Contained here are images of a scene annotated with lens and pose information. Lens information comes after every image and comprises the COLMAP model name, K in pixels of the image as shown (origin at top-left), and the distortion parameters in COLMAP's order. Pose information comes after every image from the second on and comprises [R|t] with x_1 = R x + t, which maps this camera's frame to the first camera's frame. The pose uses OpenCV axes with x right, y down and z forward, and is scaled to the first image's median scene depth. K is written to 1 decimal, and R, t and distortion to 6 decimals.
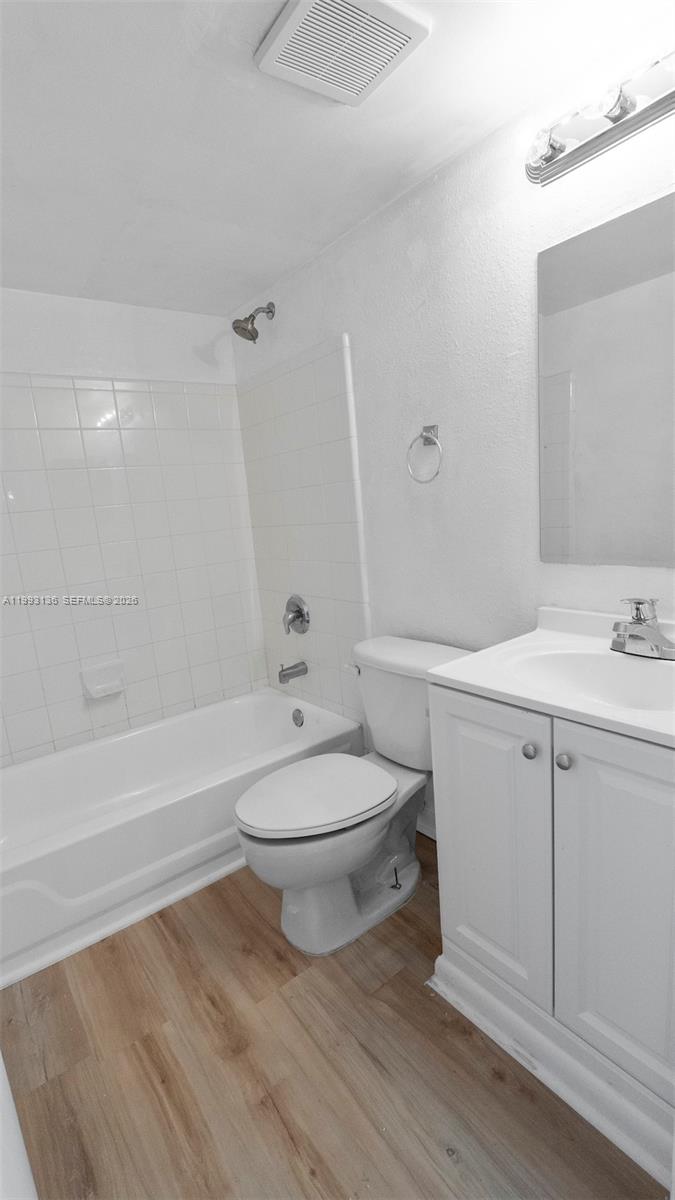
lens RADIAL K [[552.1, 0, 324.2], [0, 552.1, 617.0], [0, 0, 1]] dist [-0.012370, -0.000181]
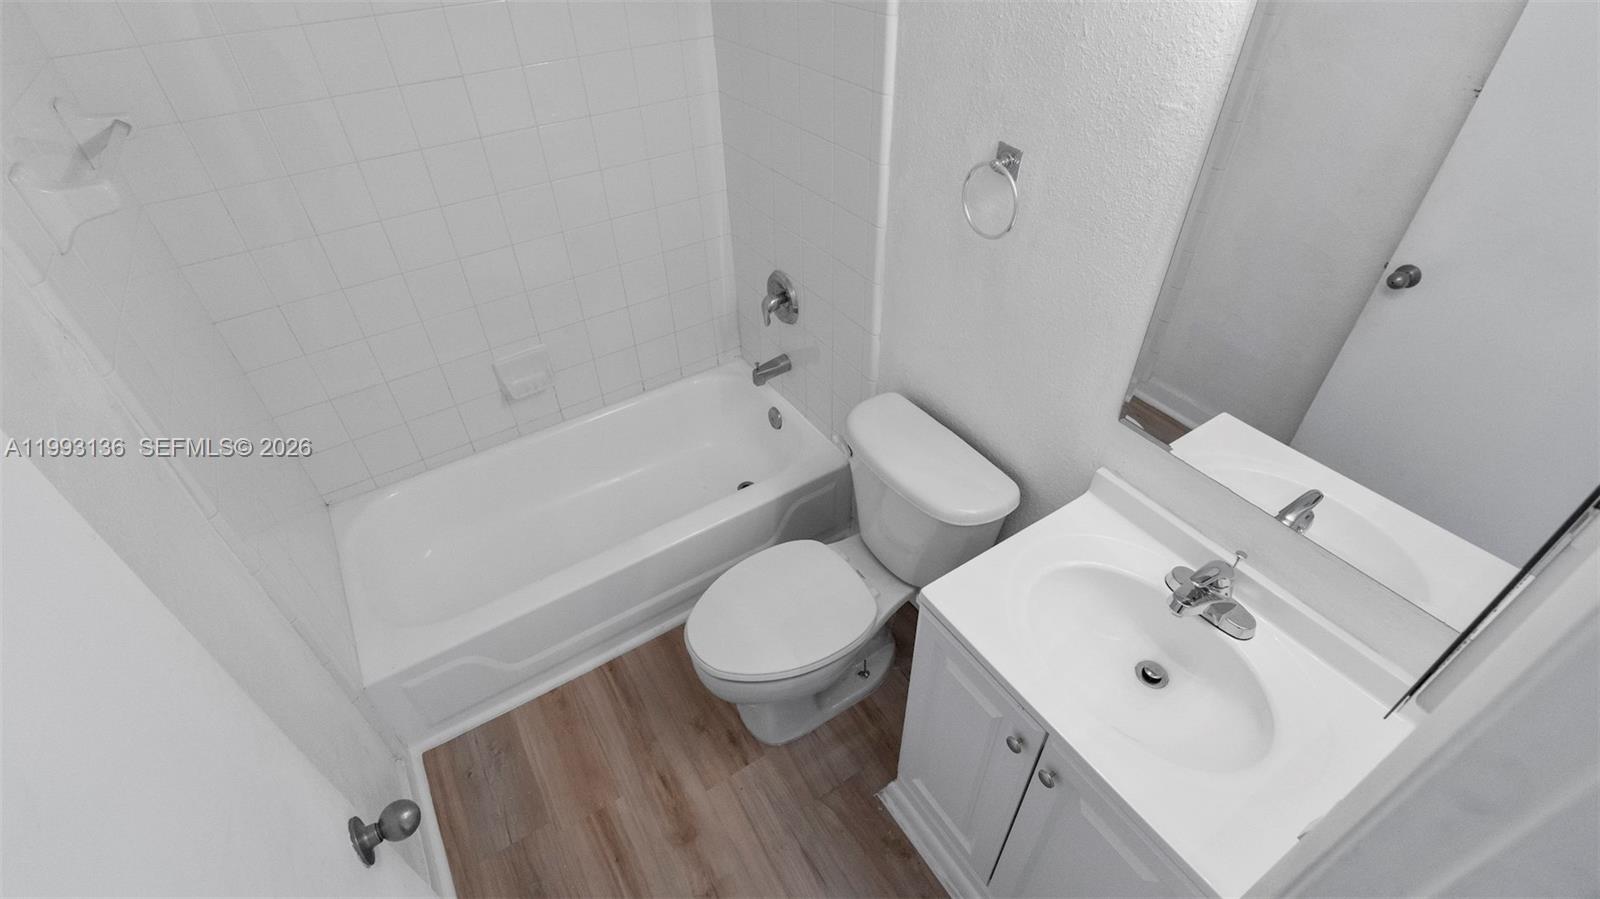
lens RADIAL K [[732.9, 0, 787.0], [0, 732.9, 432.7], [0, 0, 1]] dist [-0.013584, 0.000475]
pose [[0.995138, 0.094269, -0.028527, 0.000771], [-0.067985, 0.867036, 0.493586, -0.481005], [0.071264, -0.489247, 0.869229, 0.141162]]
